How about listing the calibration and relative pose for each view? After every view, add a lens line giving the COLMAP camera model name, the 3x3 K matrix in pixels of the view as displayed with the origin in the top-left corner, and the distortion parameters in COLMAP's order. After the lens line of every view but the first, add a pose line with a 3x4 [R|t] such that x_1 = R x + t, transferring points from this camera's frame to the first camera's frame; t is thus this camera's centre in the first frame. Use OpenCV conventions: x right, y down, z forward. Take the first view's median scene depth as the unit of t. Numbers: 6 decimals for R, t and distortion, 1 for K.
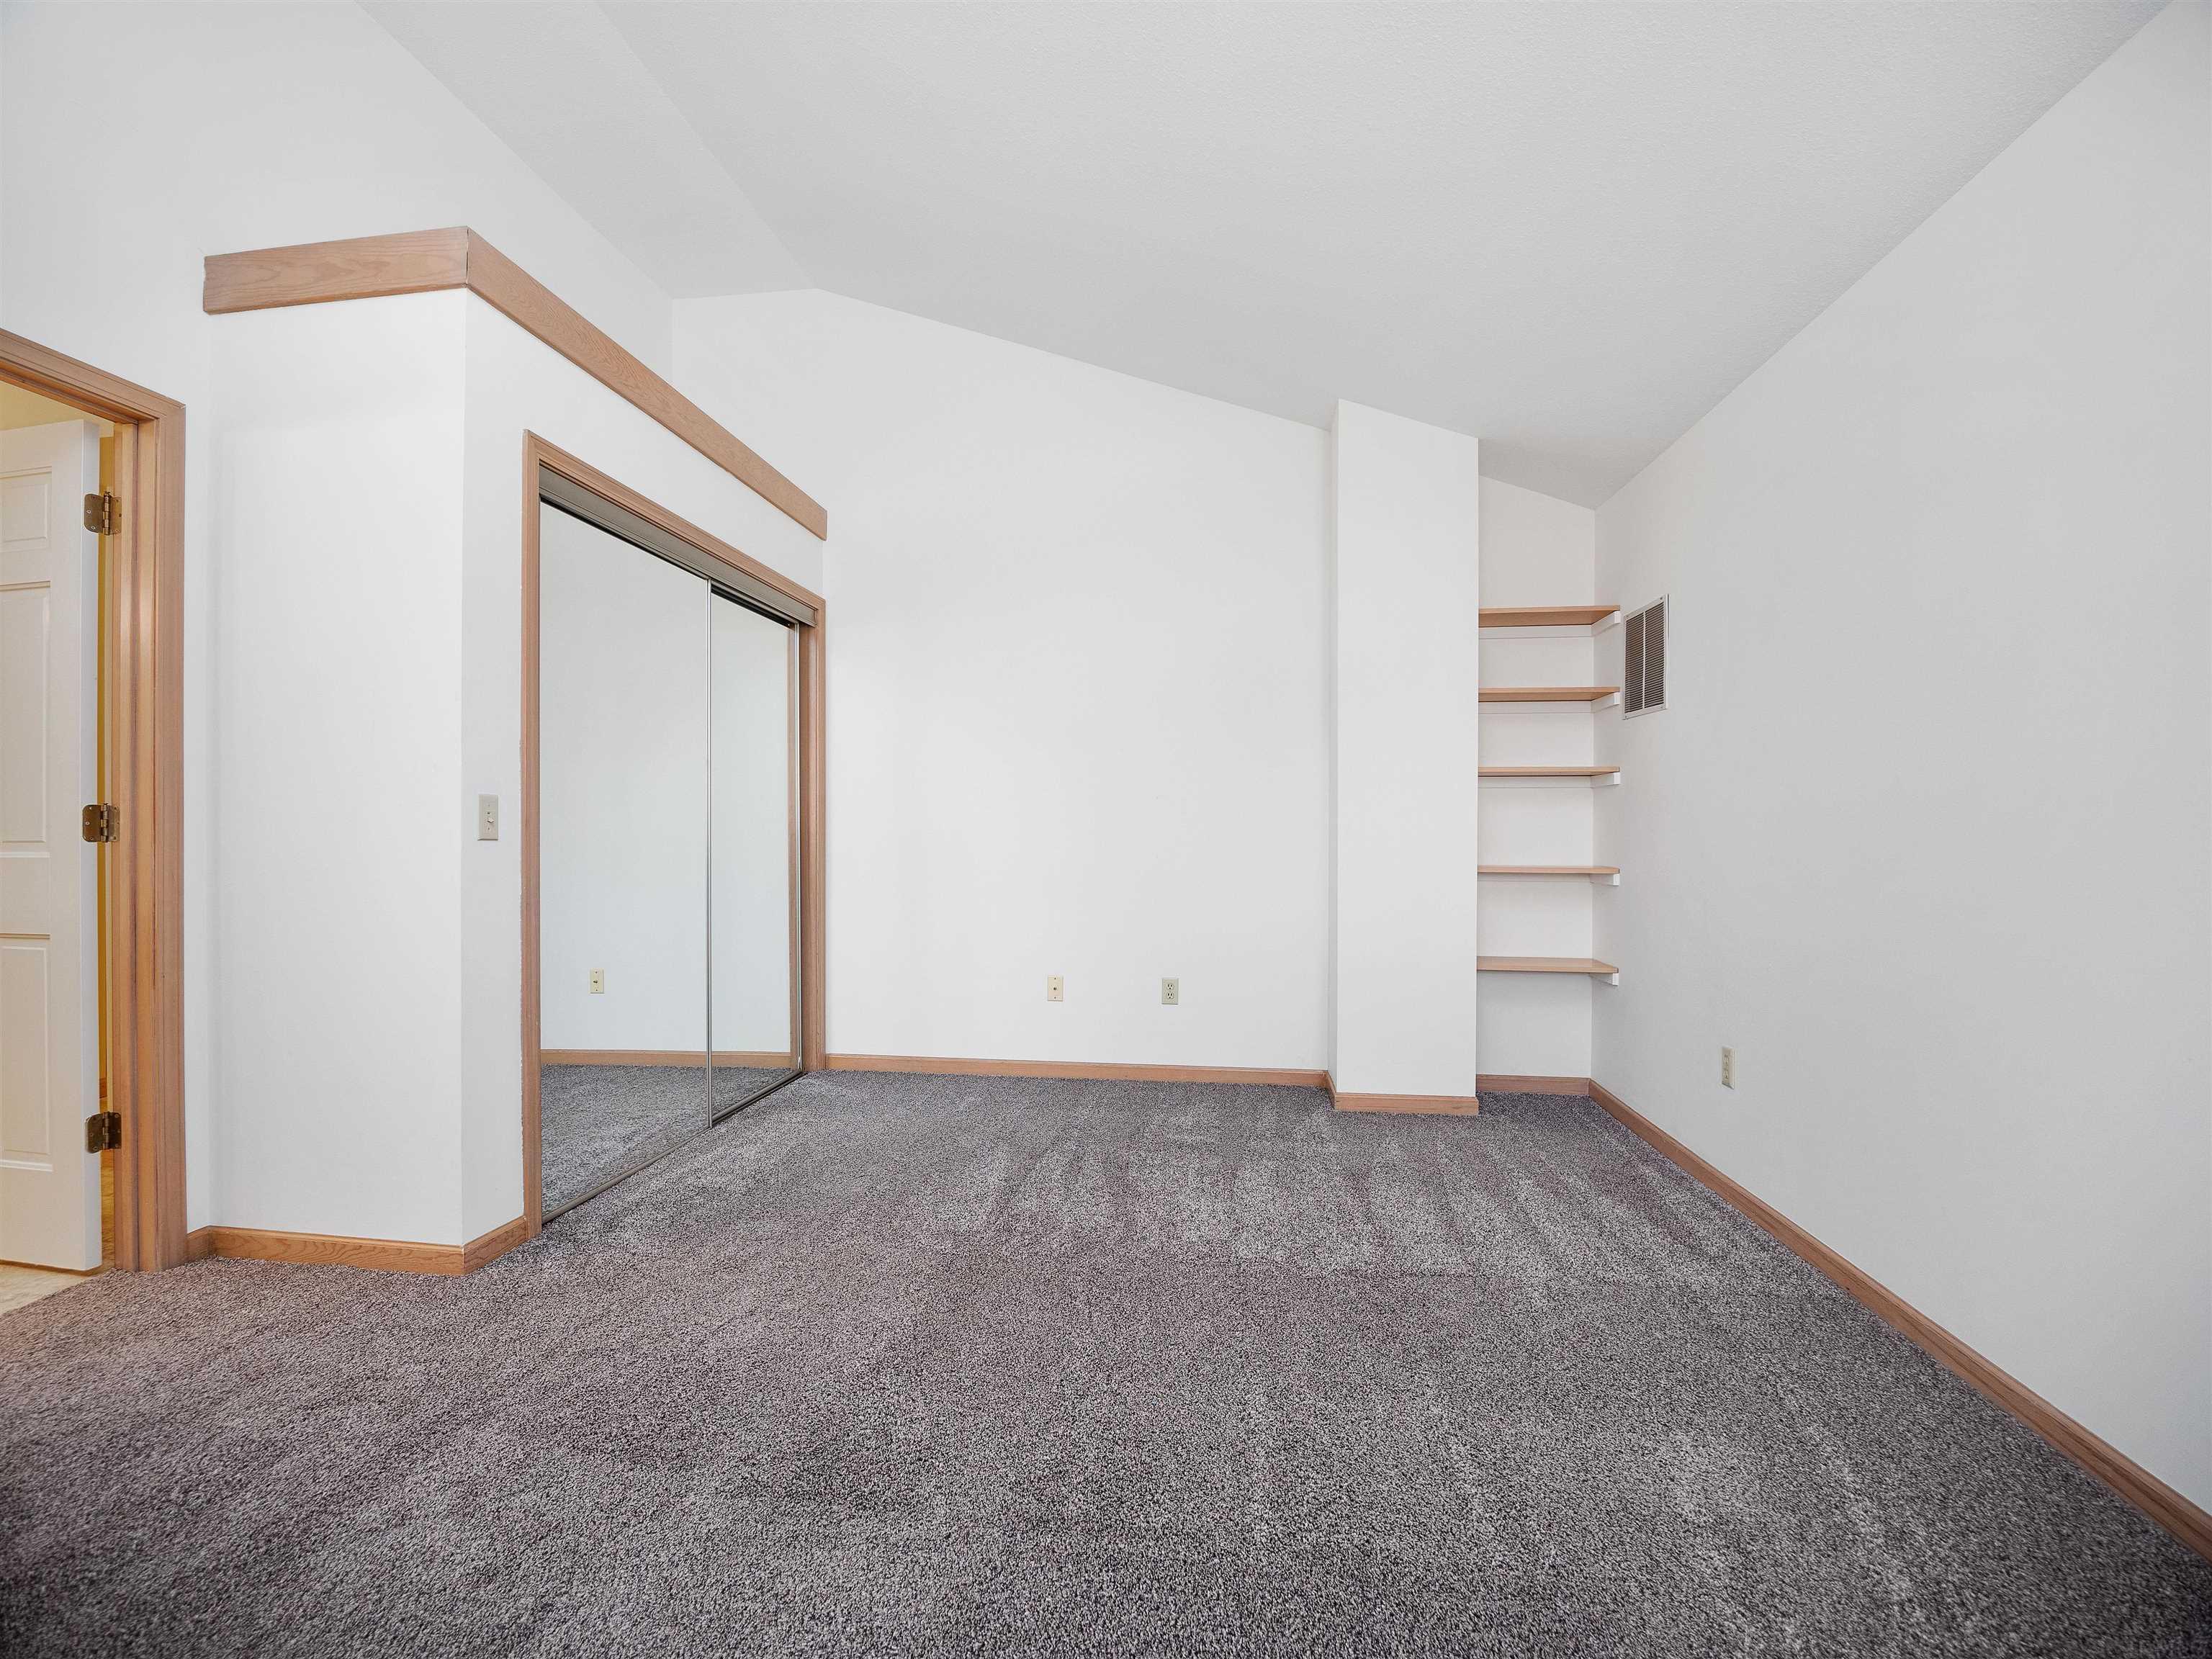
lens RADIAL K [[1005.1, 0, 1100.5], [0, 1005.1, 841.5], [0, 0, 1]] dist [-0.011757, -0.001778]
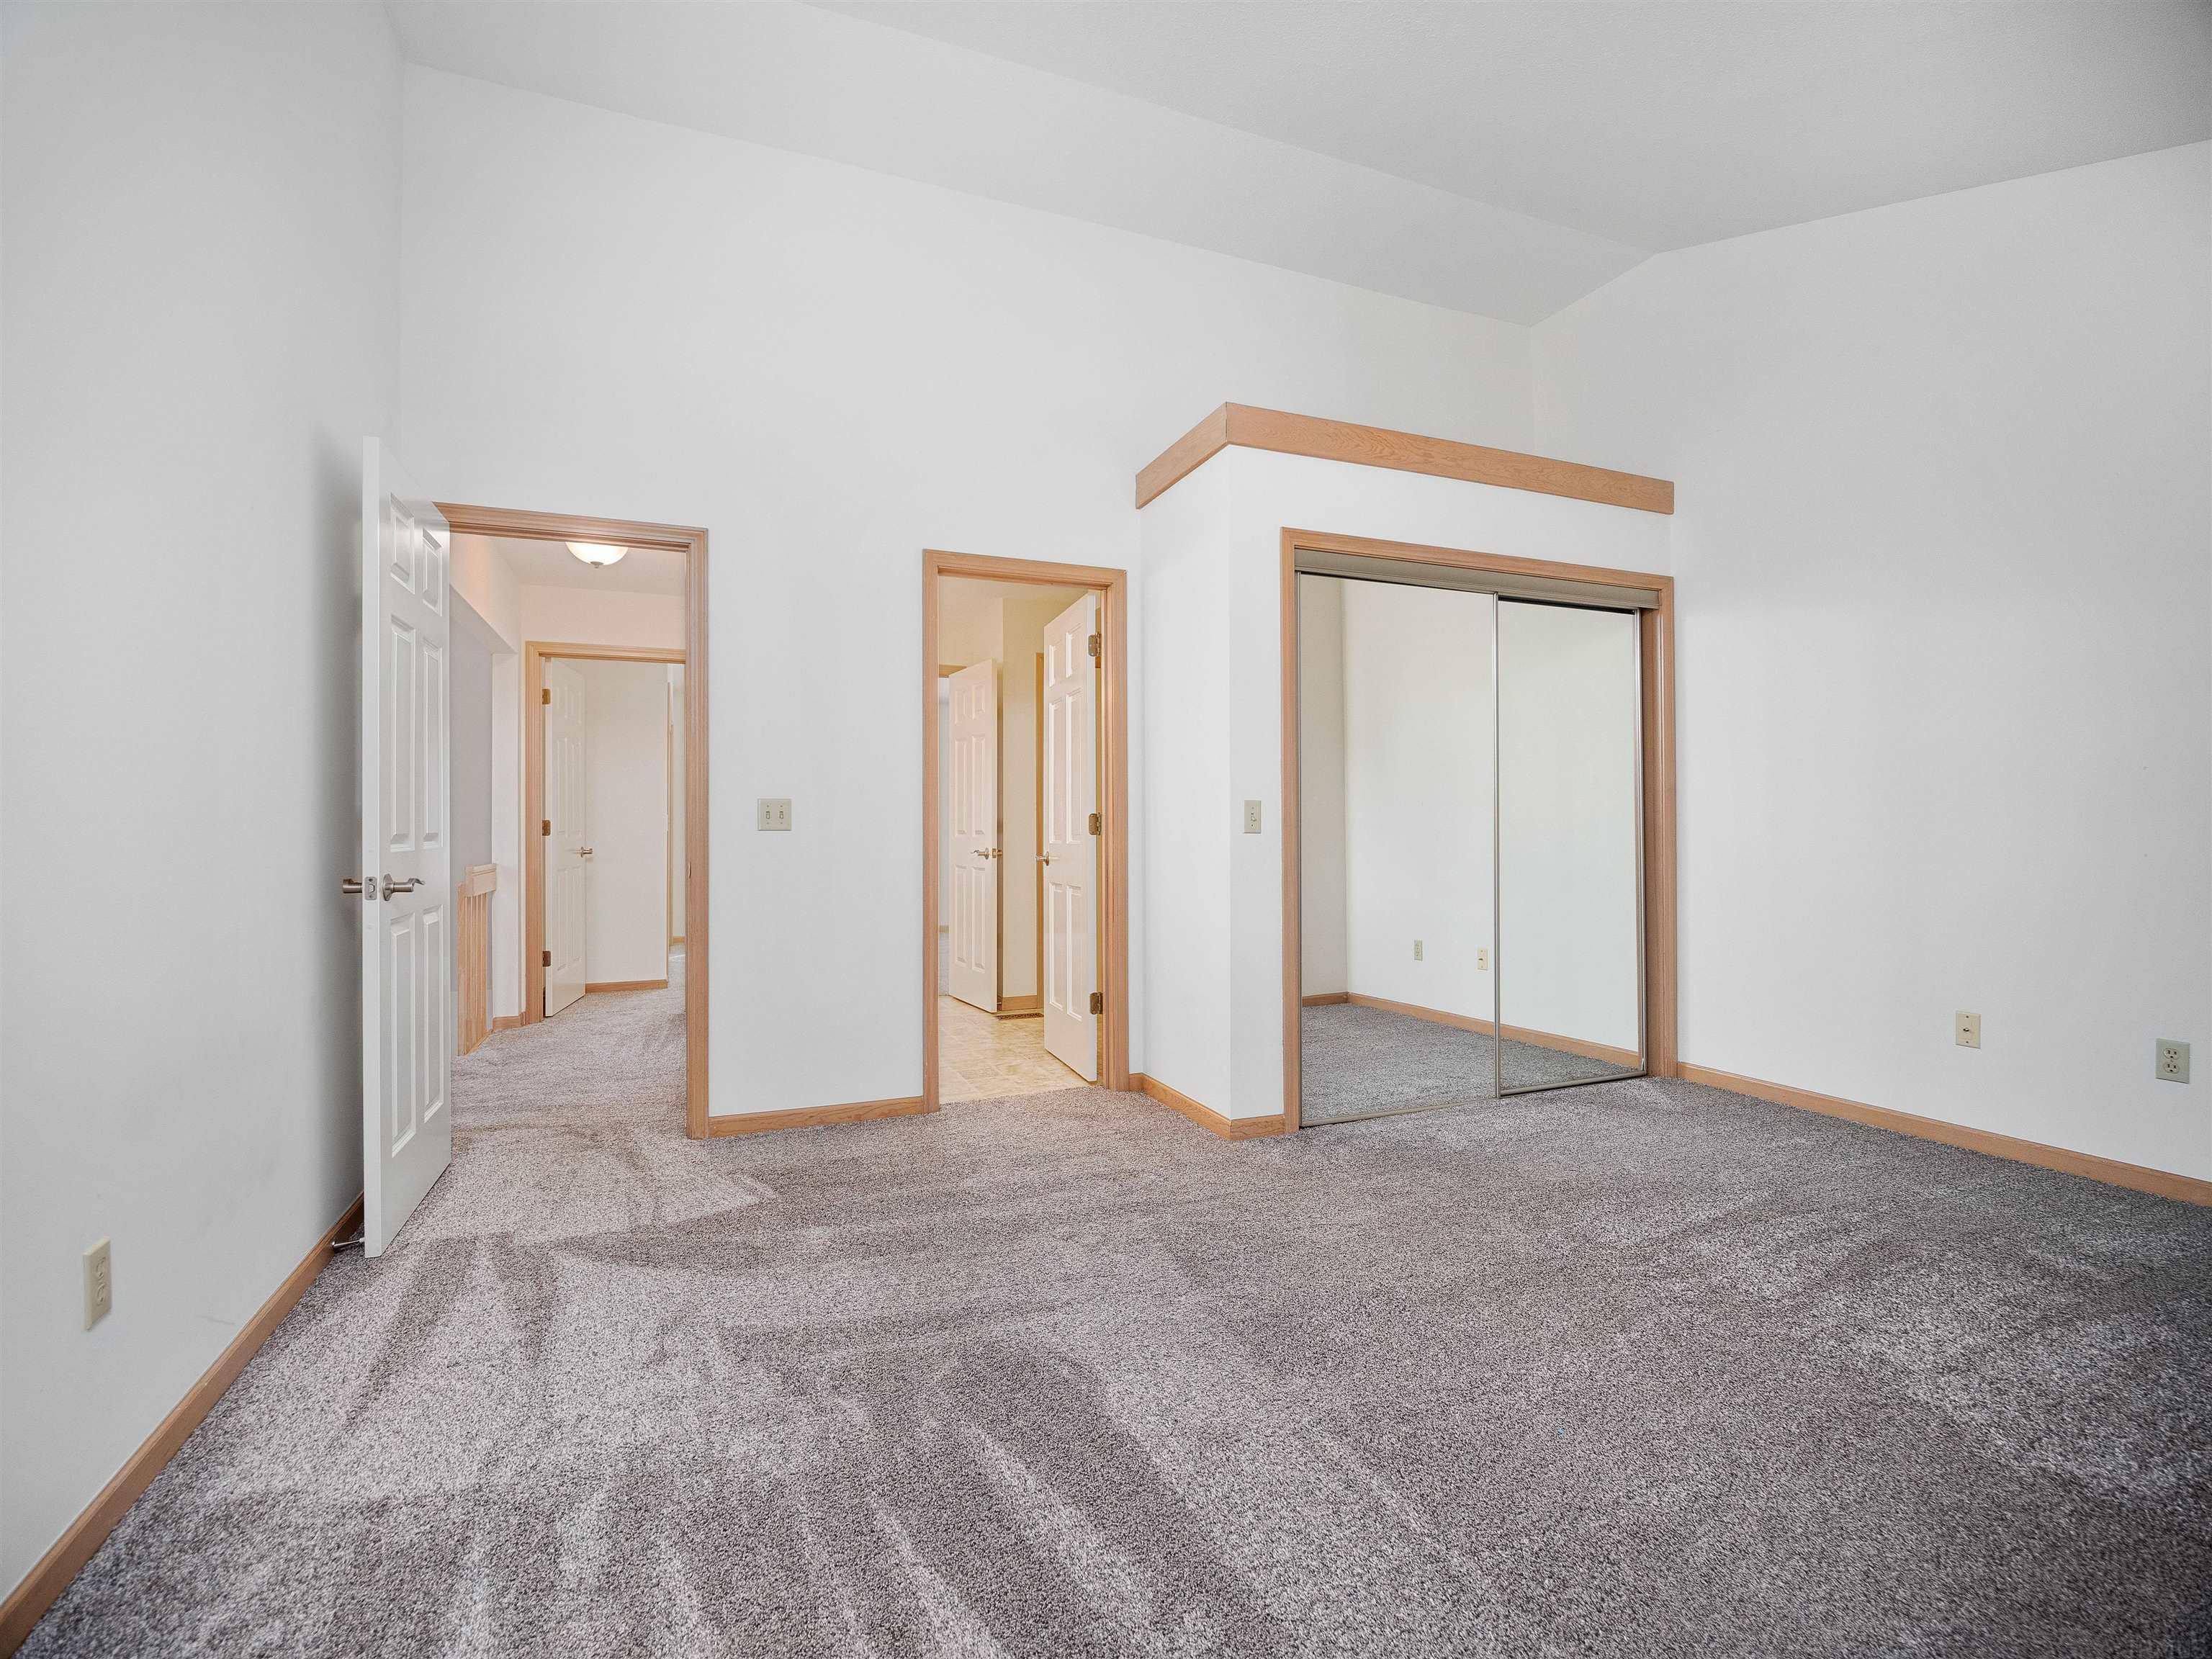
lens RADIAL K [[1005.1, 0, 1092.8], [0, 1005.1, 823.4], [0, 0, 1]] dist [-0.011757, -0.001778]
pose [[0.496065, -0.012721, -0.868192, 0.454893], [0.000997, 0.999900, -0.014081, 0.005003], [0.868285, 0.006119, 0.496028, 0.111575]]
